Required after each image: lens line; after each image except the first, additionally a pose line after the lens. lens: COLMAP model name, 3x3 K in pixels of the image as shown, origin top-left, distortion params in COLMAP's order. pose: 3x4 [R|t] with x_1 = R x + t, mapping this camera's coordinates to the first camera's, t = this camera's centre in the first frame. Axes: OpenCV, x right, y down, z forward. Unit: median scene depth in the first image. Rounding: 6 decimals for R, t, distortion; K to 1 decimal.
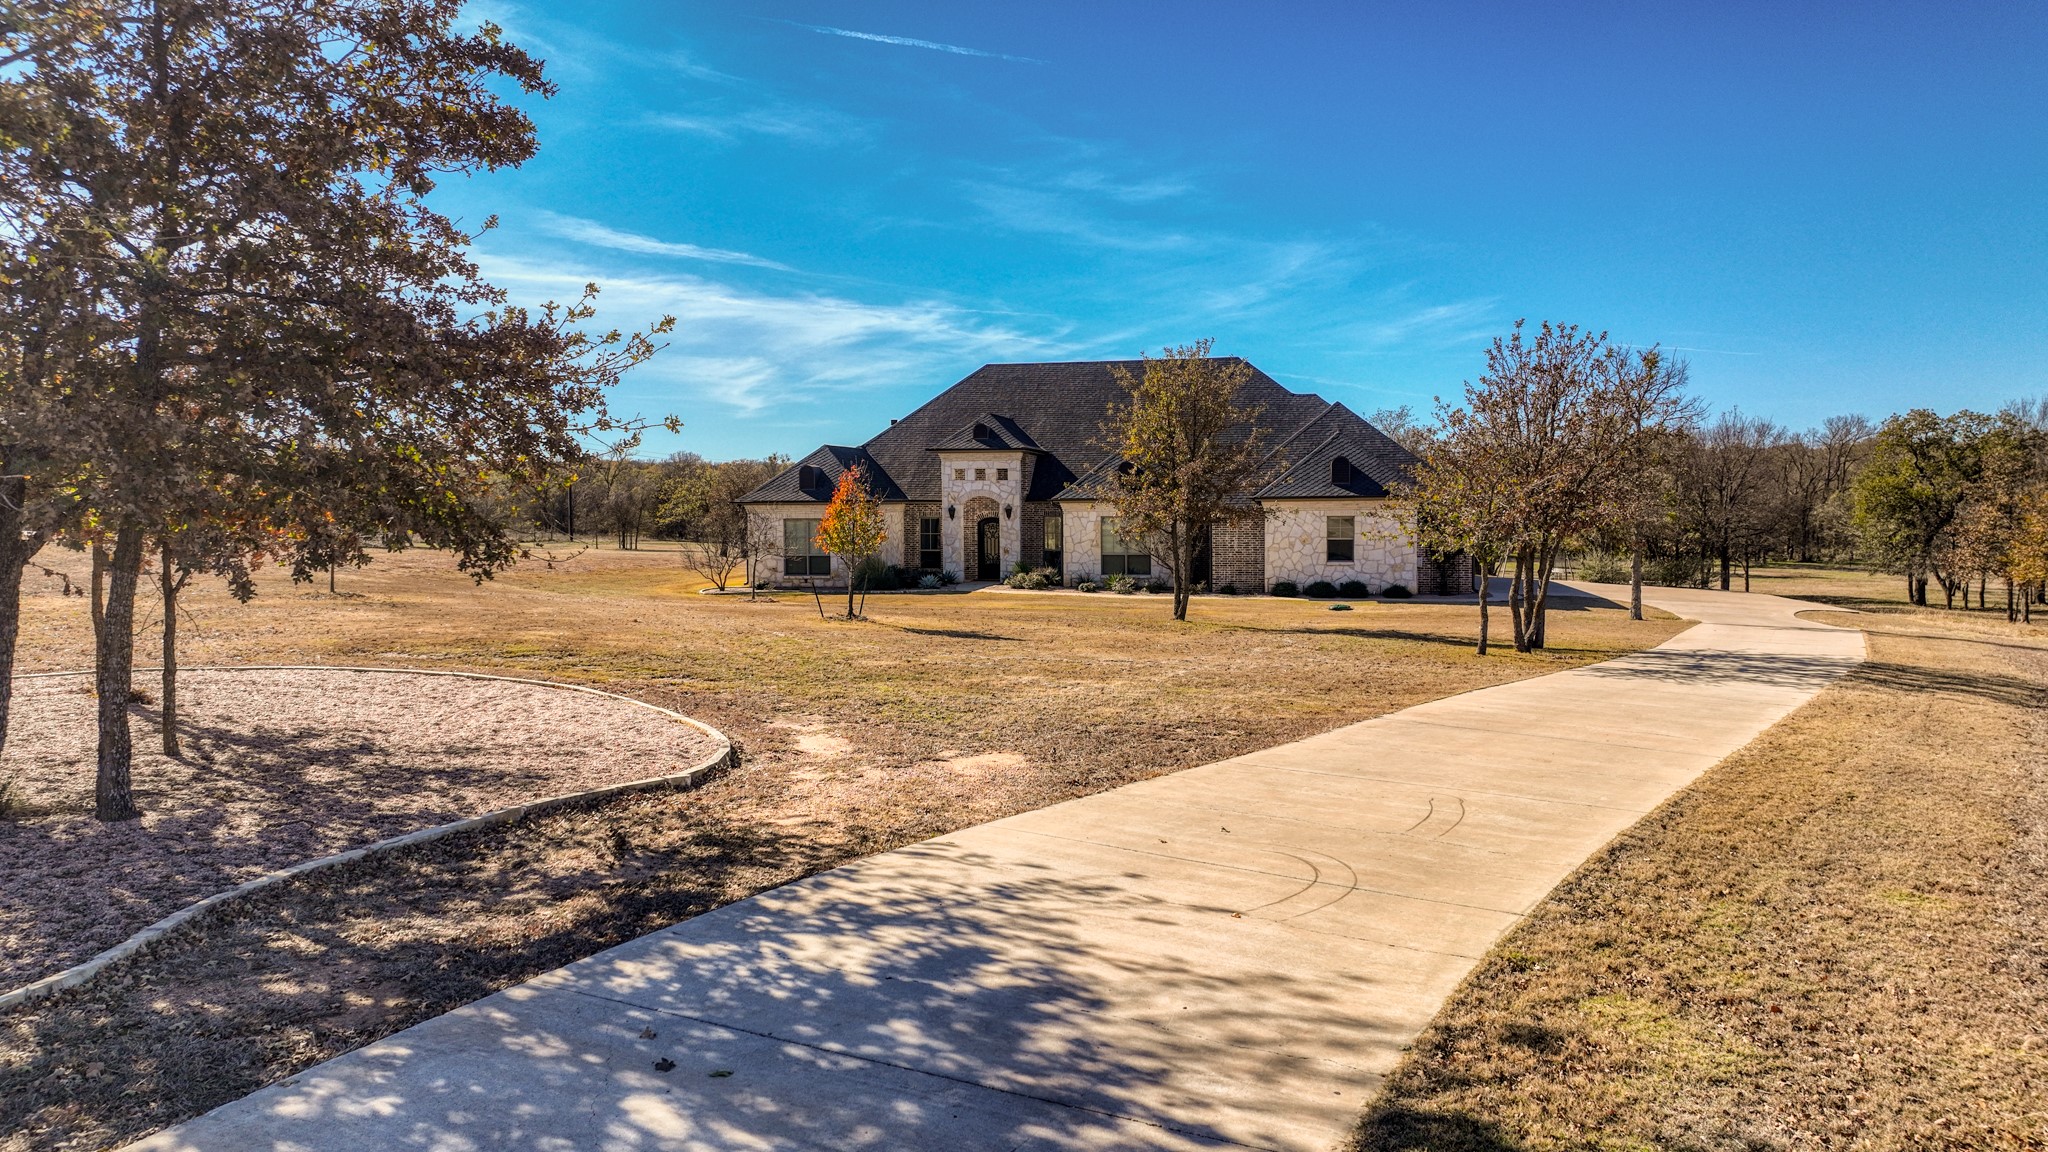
lens RADIAL K [[1451.3, 0, 1024.0], [0, 1451.3, 576.0], [0, 0, 1]] dist [0.018584, 0.000648]
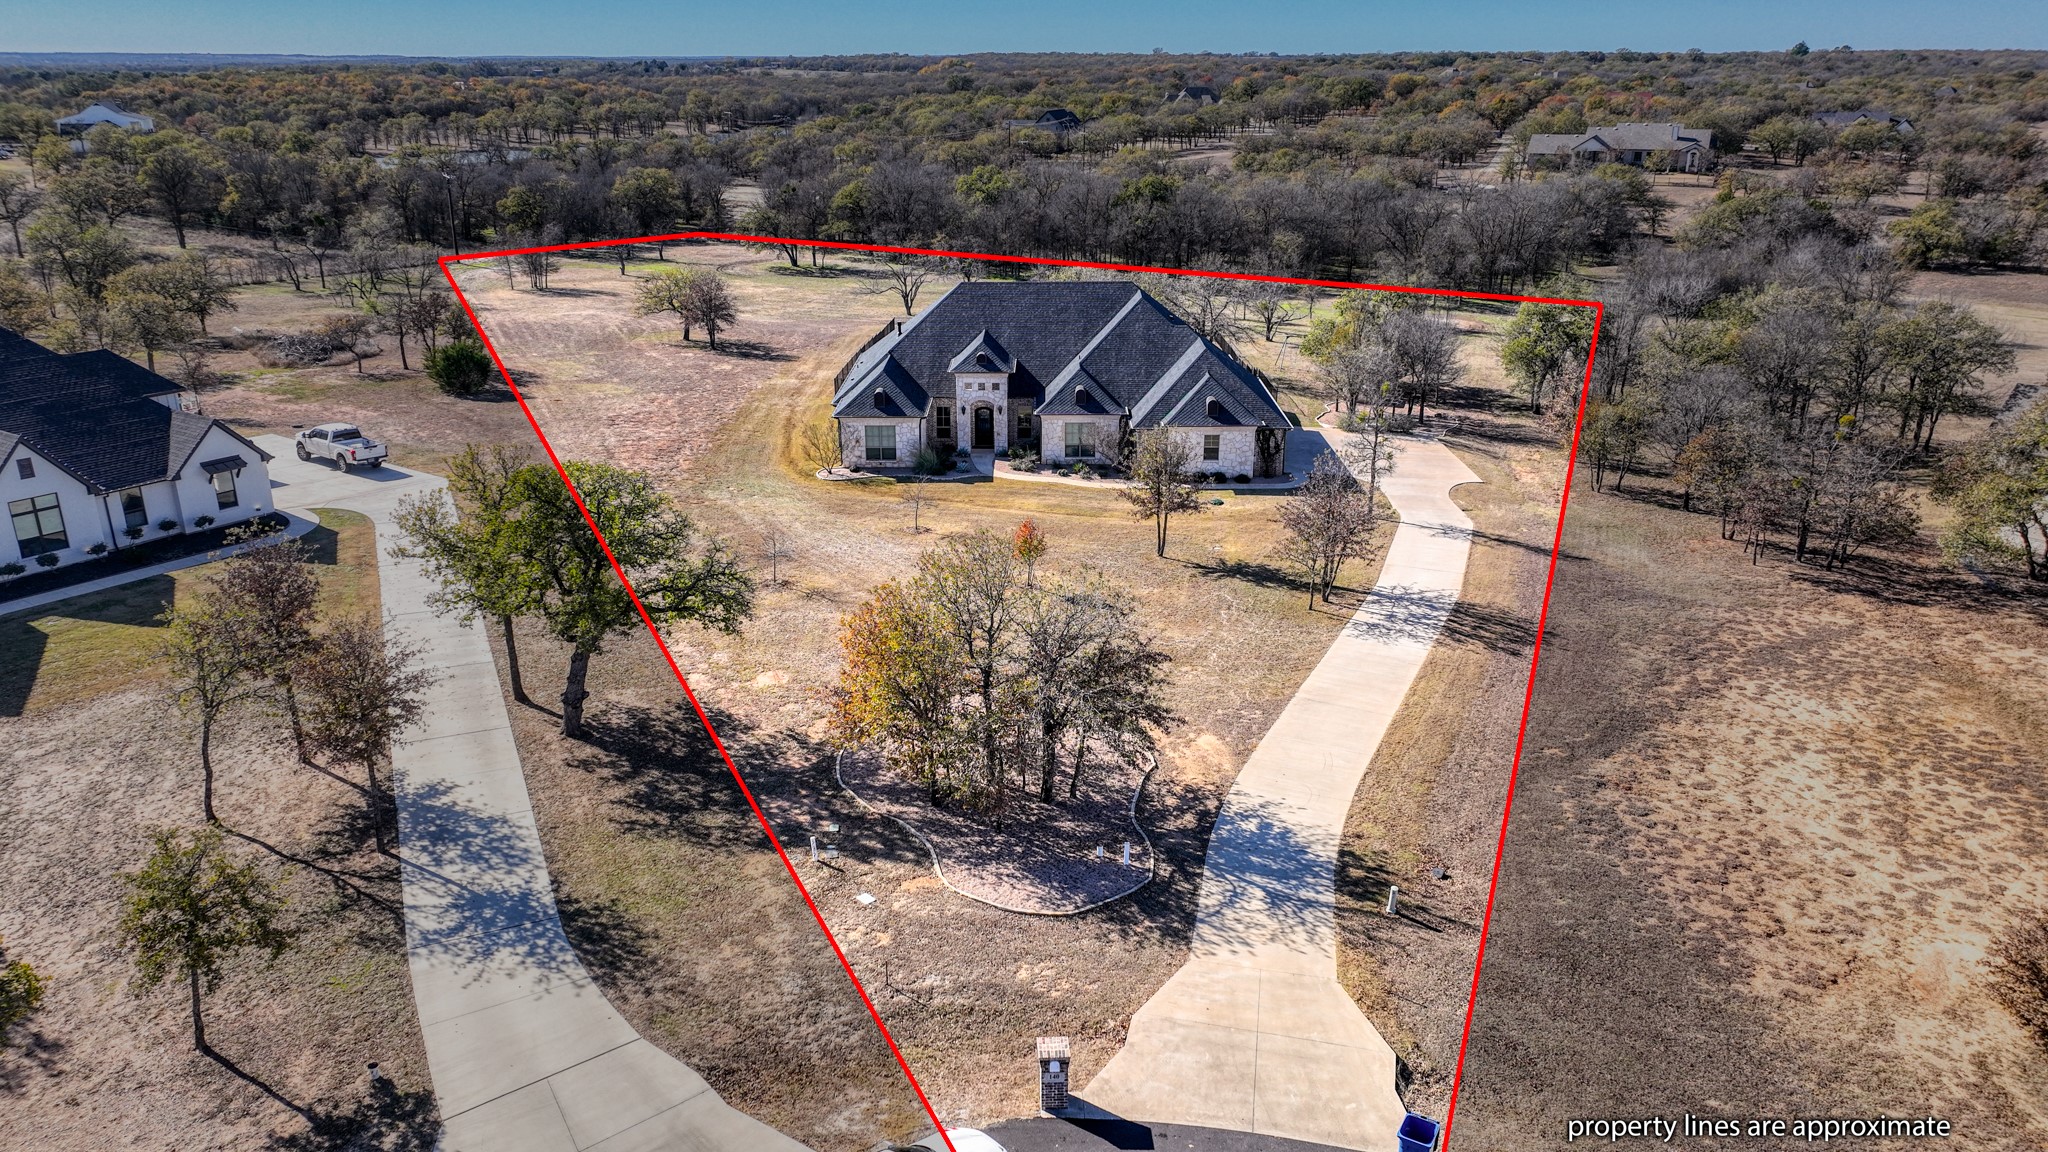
lens RADIAL K [[1451.3, 0, 1024.0], [0, 1451.3, 576.0], [0, 0, 1]] dist [0.018584, 0.000648]
pose [[0.984489, -0.056636, 0.166054, -0.259917], [0.006901, 0.958232, 0.285910, -0.325446], [-0.175310, -0.280329, 0.943759, -0.558910]]
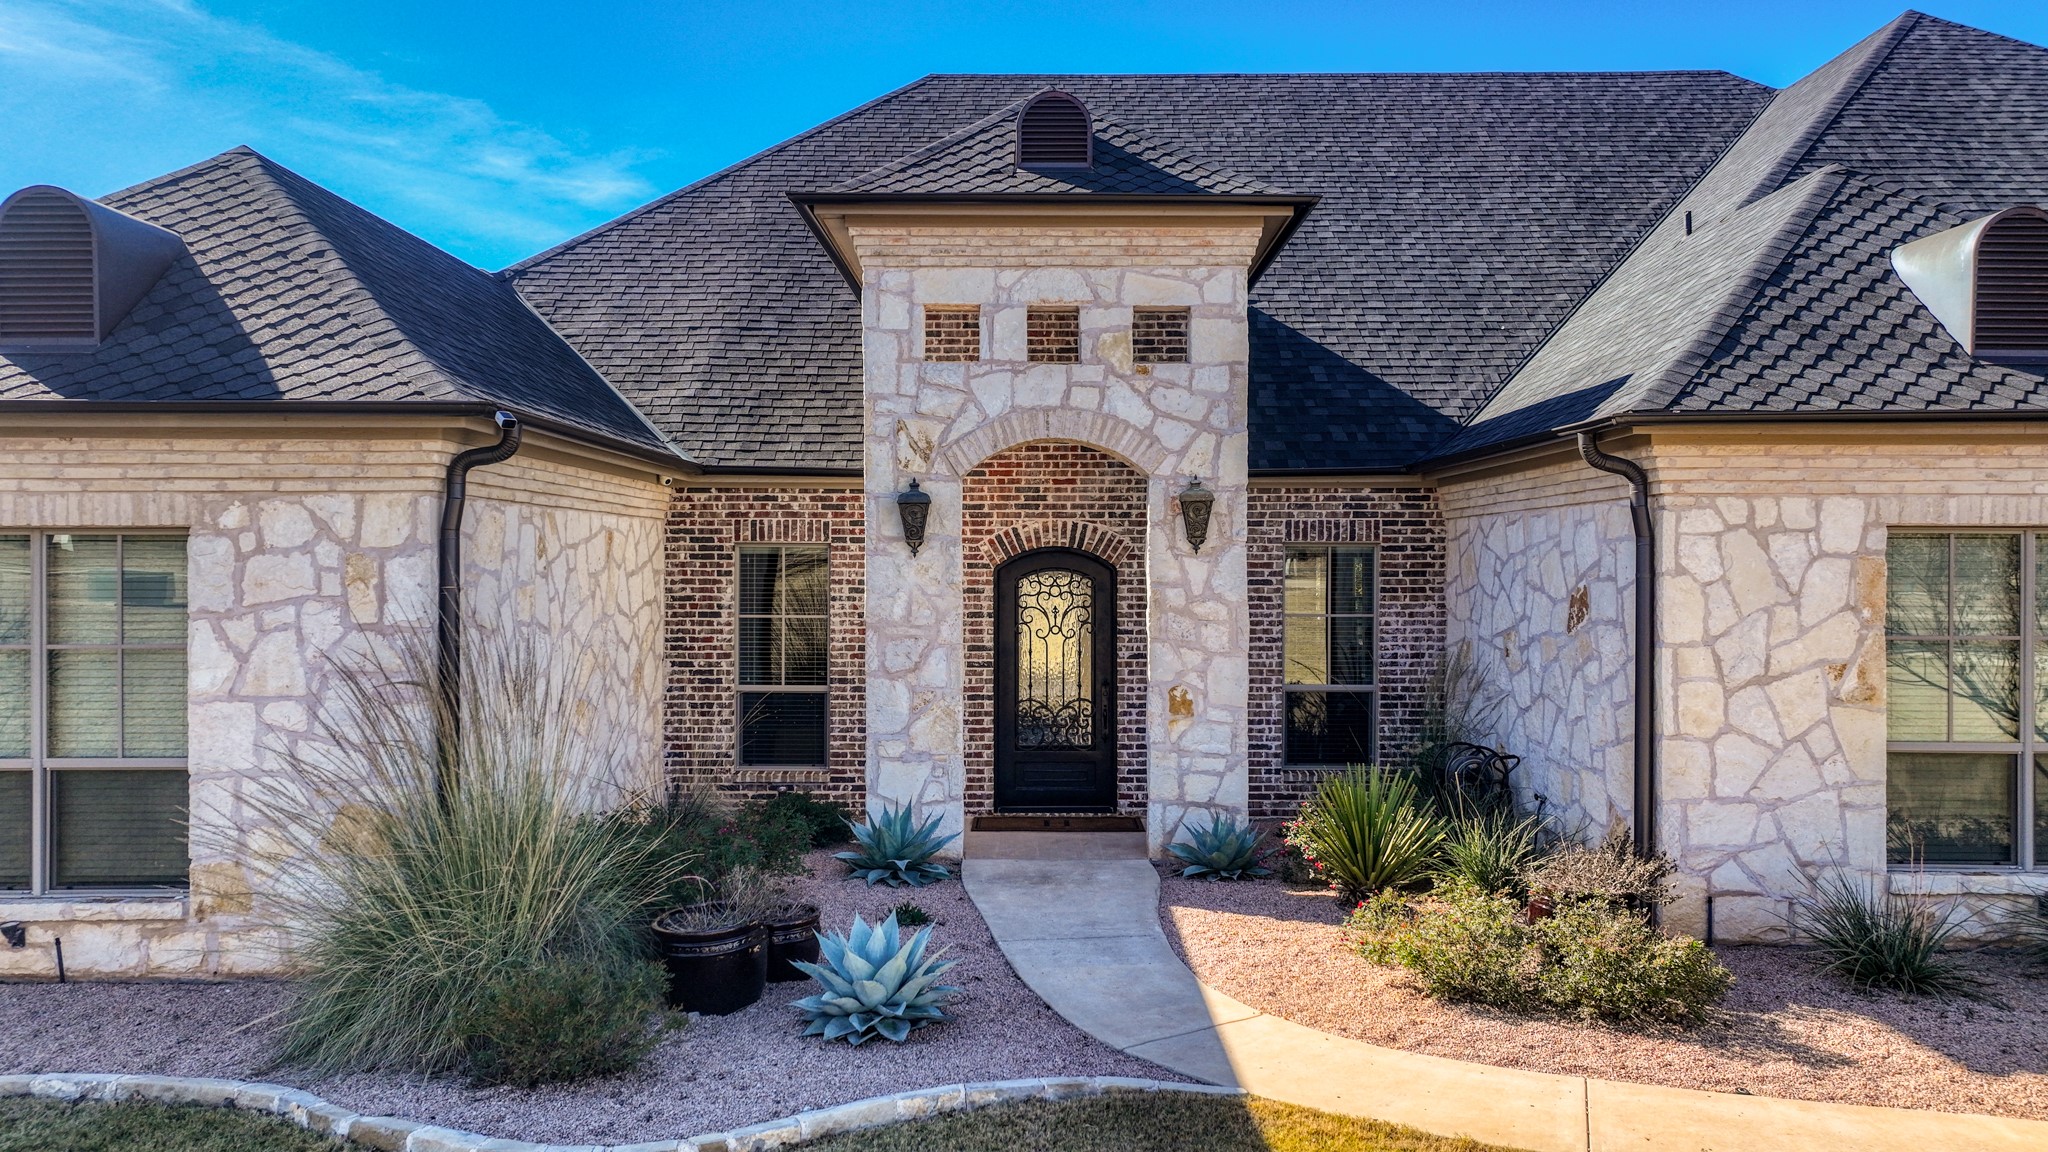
lens RADIAL K [[1451.3, 0, 1024.0], [0, 1451.3, 576.0], [0, 0, 1]] dist [0.018584, 0.000648]
pose [[0.982716, 0.005500, 0.185038, -0.073001], [0.002976, 0.998960, -0.045497, -0.026187], [-0.185096, 0.045261, 0.981678, 0.802413]]
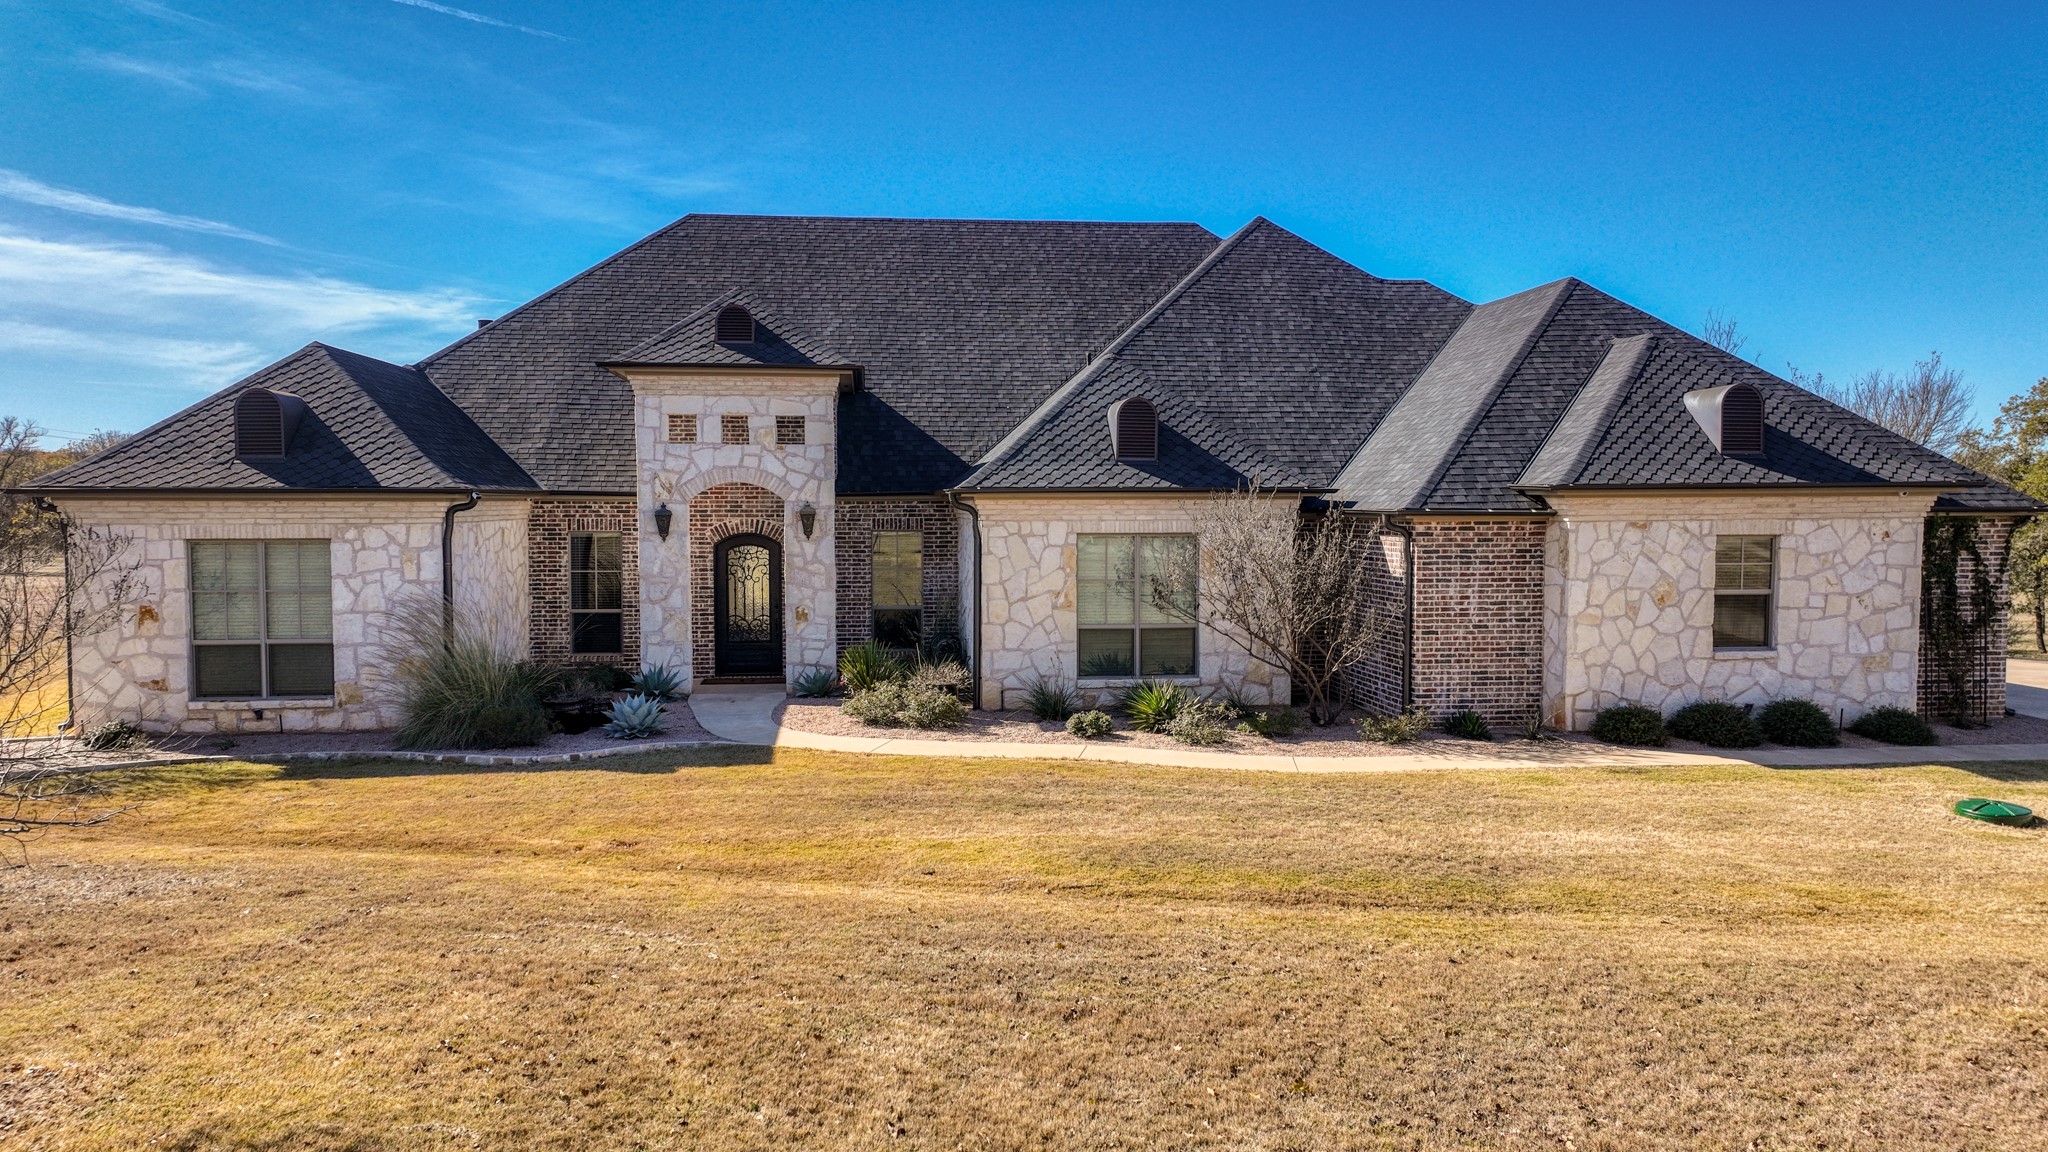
lens RADIAL K [[1451.3, 0, 1024.0], [0, 1451.3, 576.0], [0, 0, 1]] dist [0.018584, 0.000648]
pose [[0.952794, -0.009466, 0.303469, -0.077772], [0.010417, 0.999945, -0.001515, -0.027168], [-0.303438, 0.004605, 0.952840, 0.586849]]
